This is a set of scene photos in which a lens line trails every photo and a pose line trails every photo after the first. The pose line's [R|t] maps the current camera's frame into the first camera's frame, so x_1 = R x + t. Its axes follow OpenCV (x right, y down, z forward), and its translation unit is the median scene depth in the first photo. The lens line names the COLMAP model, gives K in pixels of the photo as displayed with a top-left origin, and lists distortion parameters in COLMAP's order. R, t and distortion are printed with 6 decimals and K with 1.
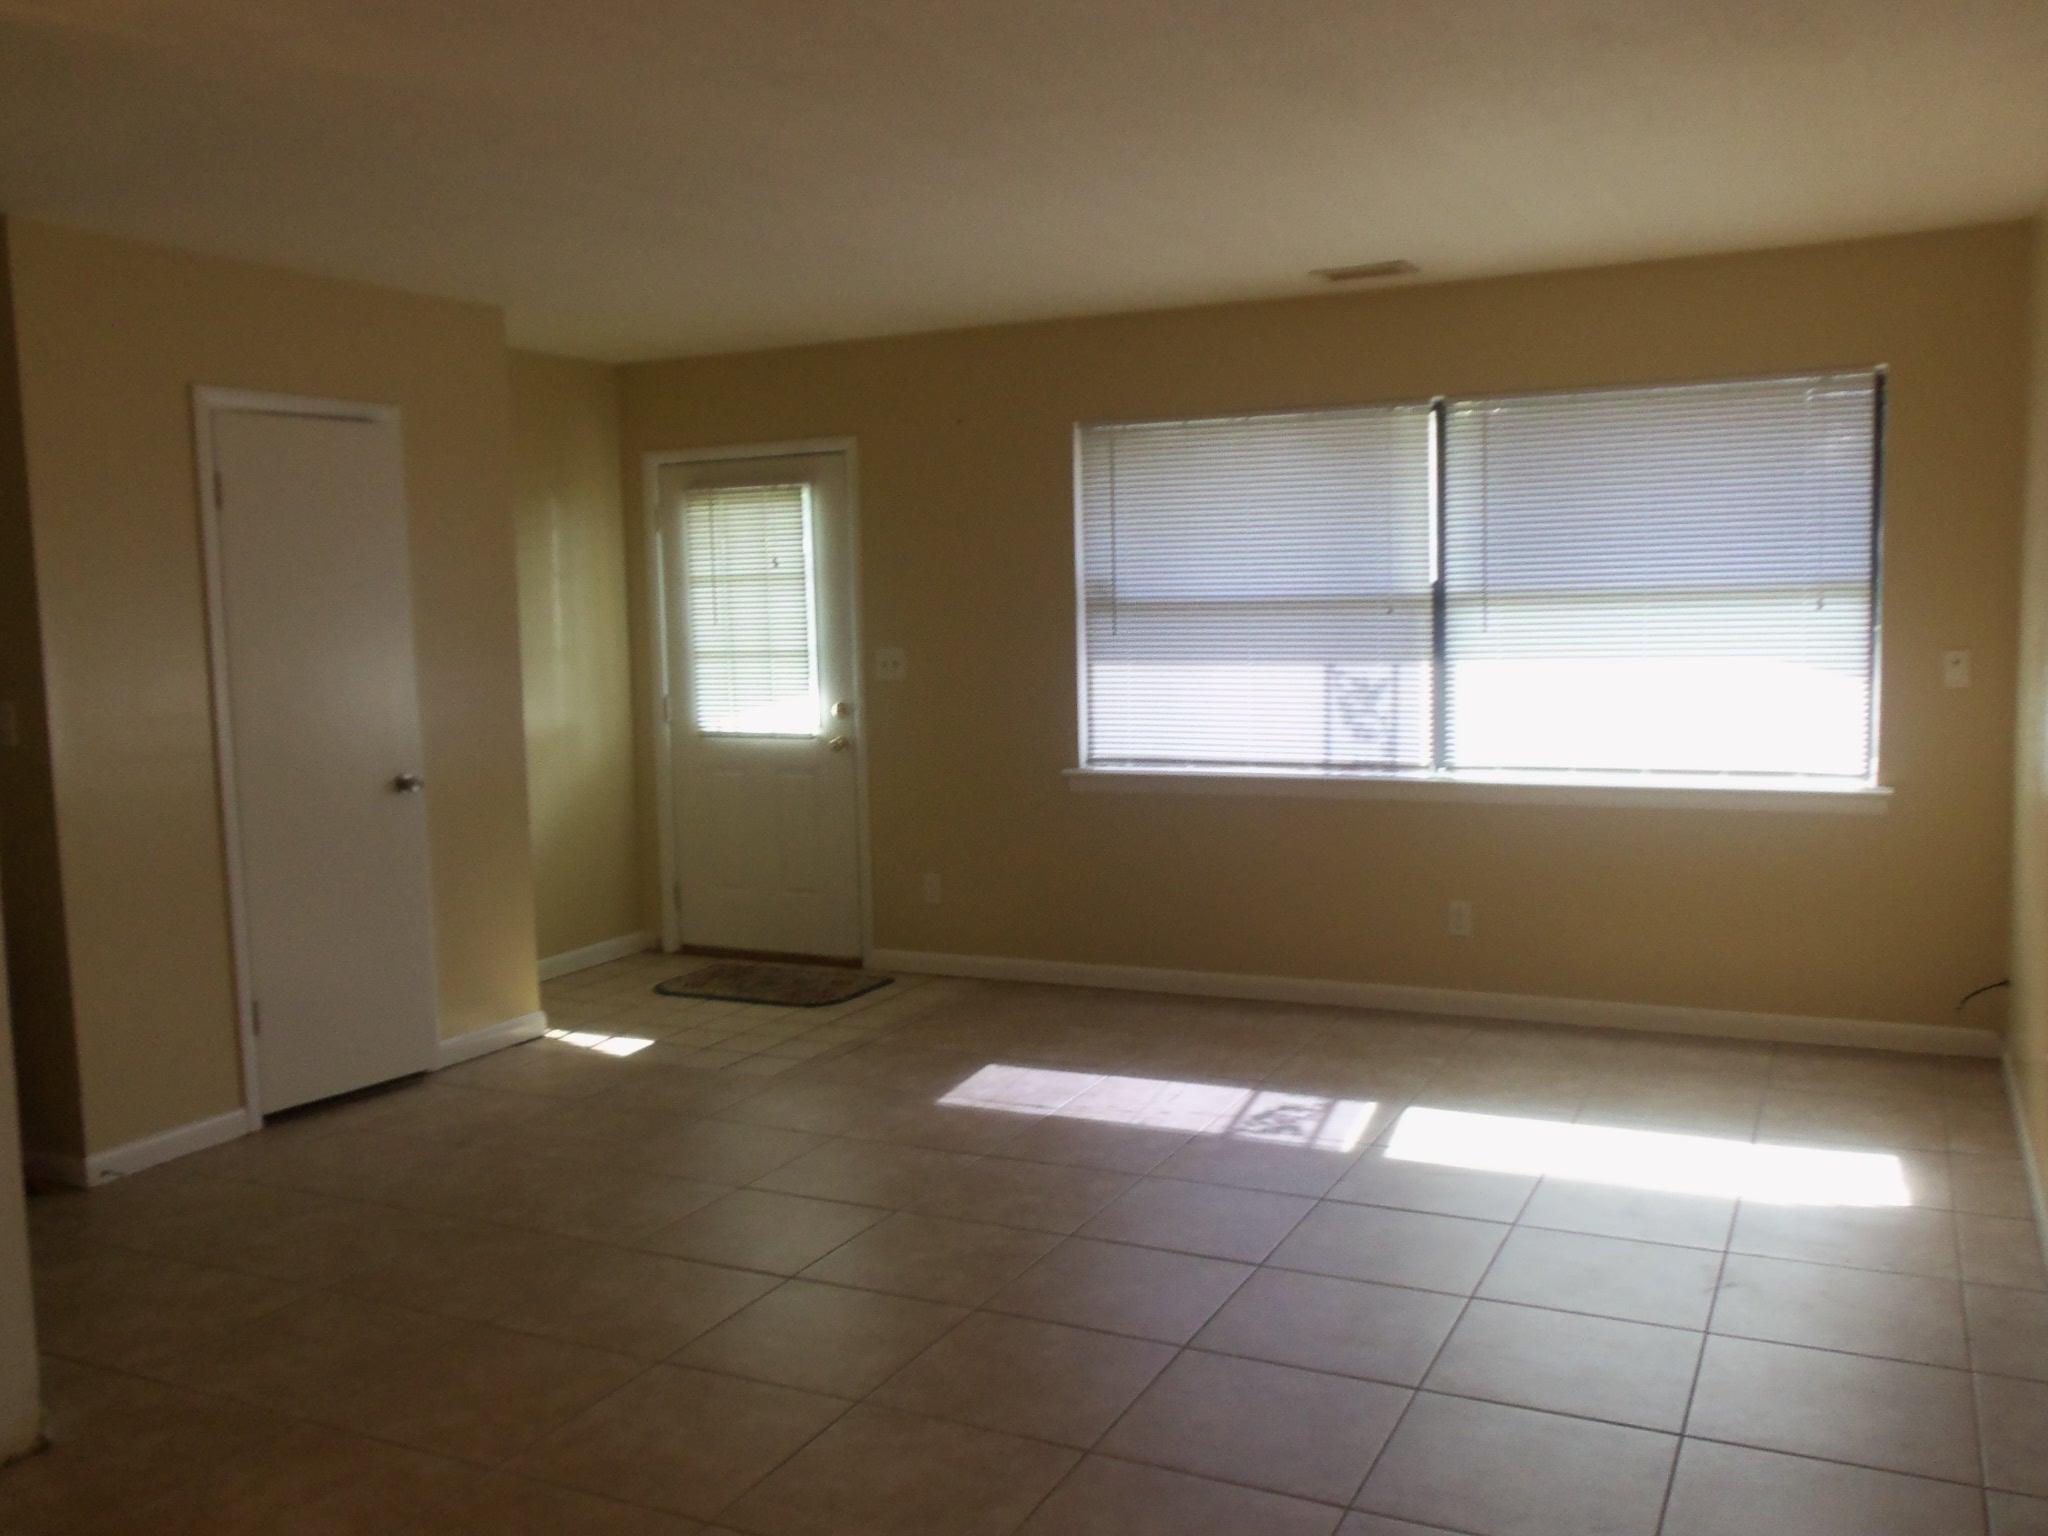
lens RADIAL K [[1740.9, 0, 1022.0], [0, 1740.9, 777.3], [0, 0, 1]] dist [-0.027453, 0.036500]
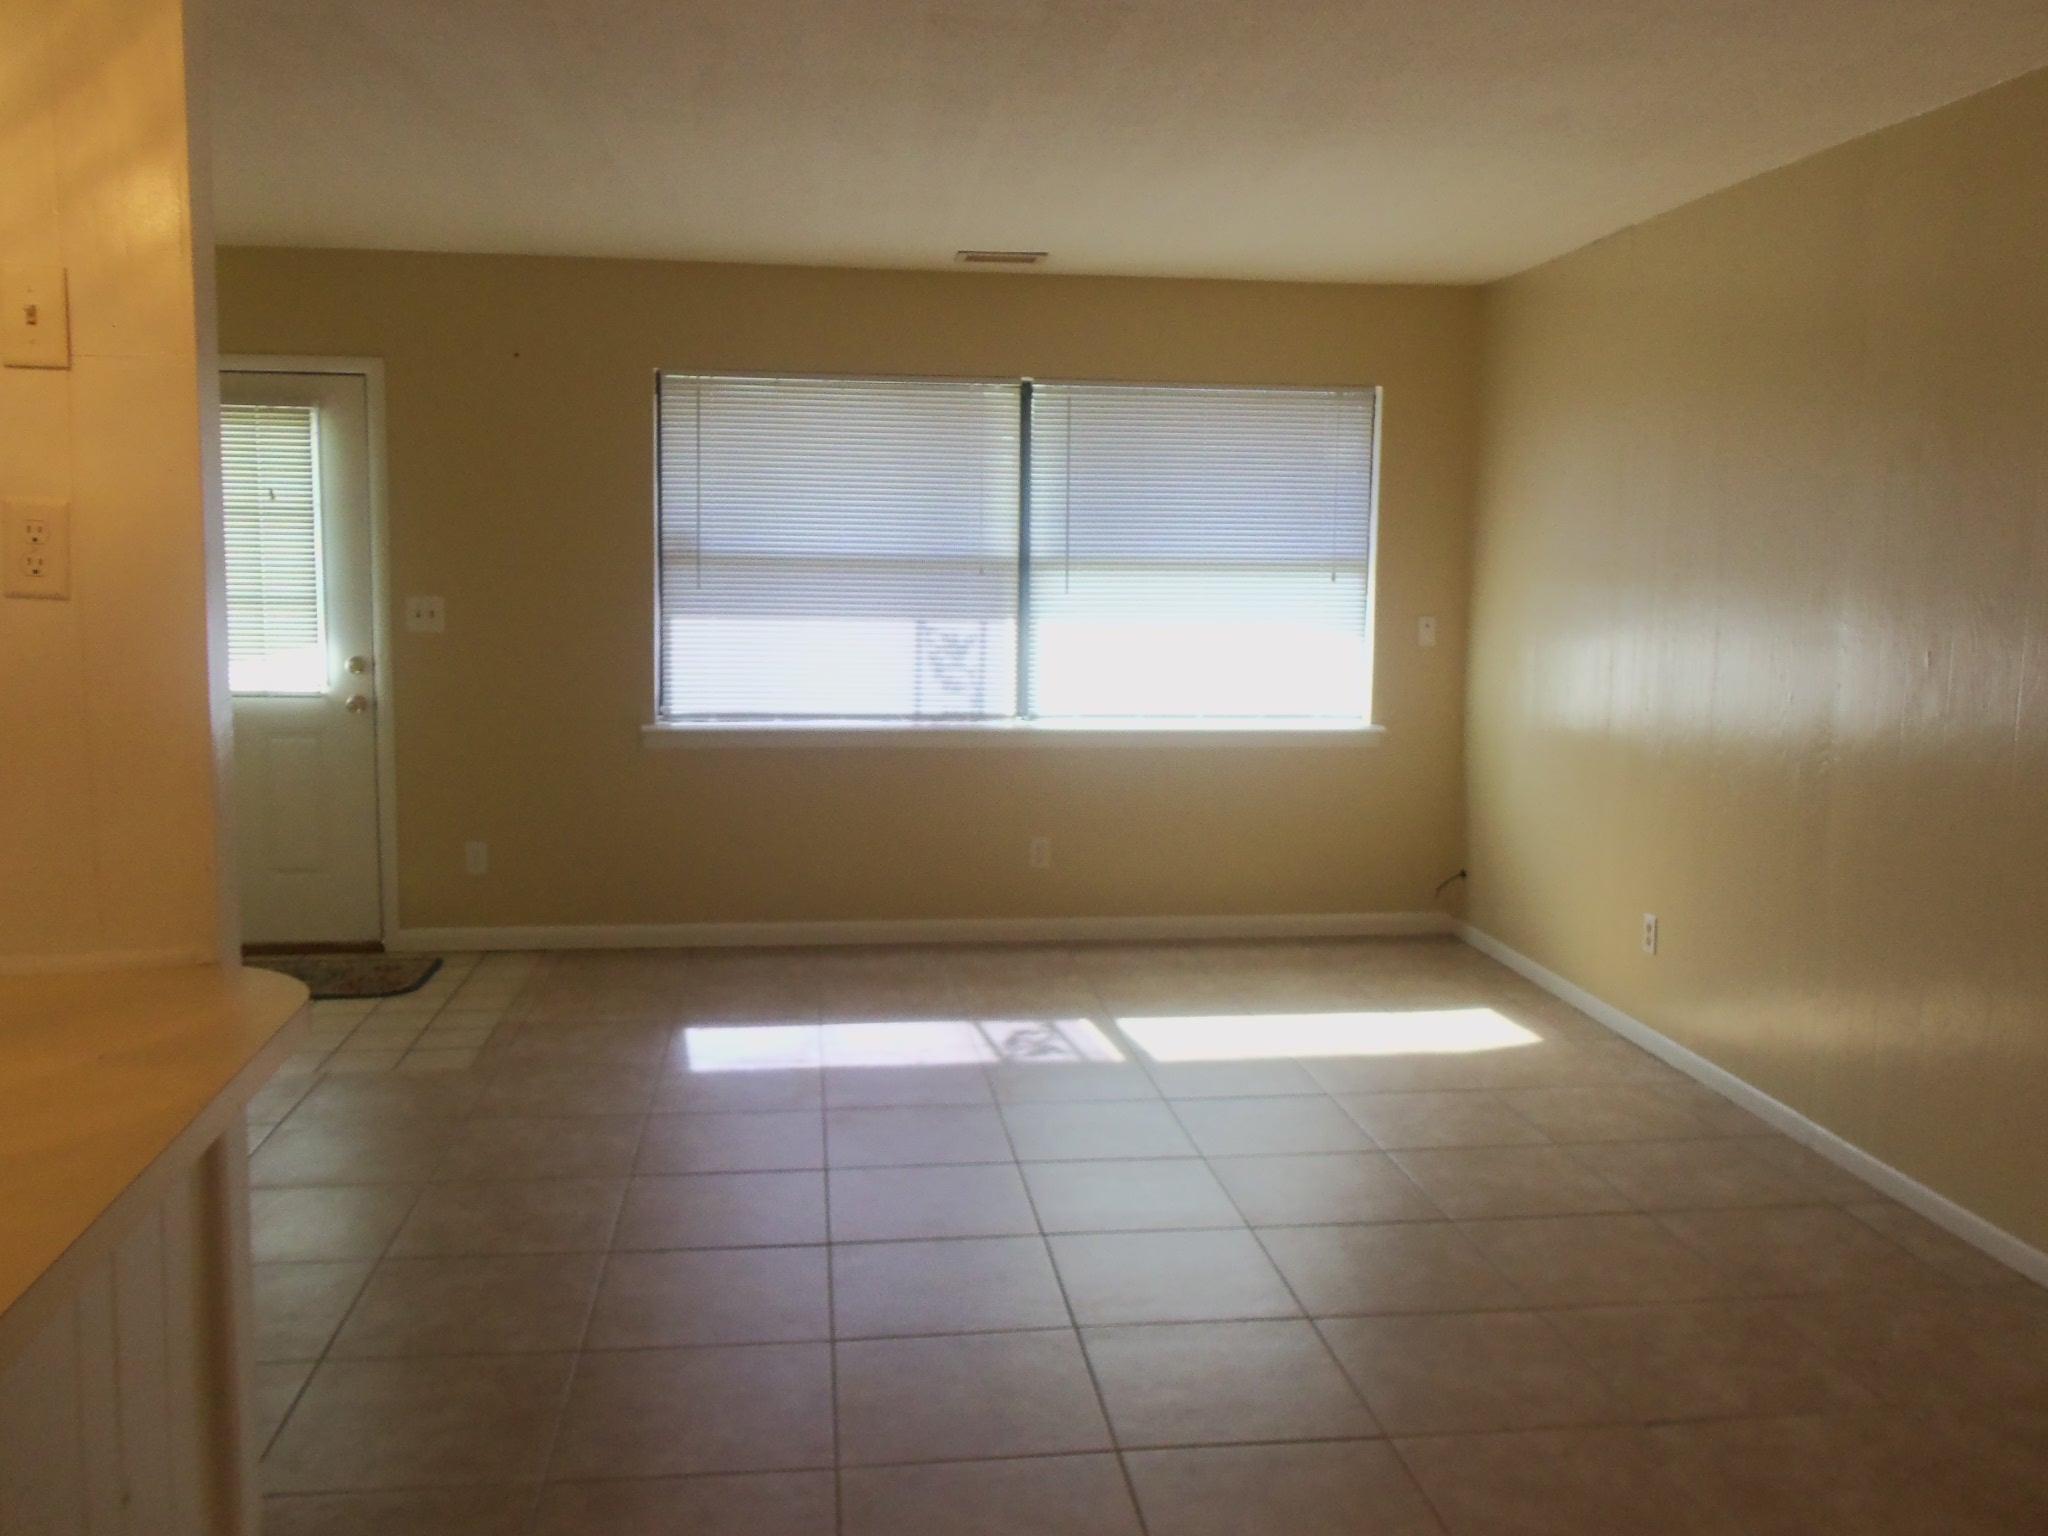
lens RADIAL K [[1740.9, 0, 1037.5], [0, 1740.9, 758.1], [0, 0, 1]] dist [-0.027453, 0.036500]
pose [[0.835106, -0.029118, 0.549318, -0.348457], [0.022695, 0.999572, 0.018482, 0.000422], [-0.549620, -0.002968, 0.835409, 0.077504]]
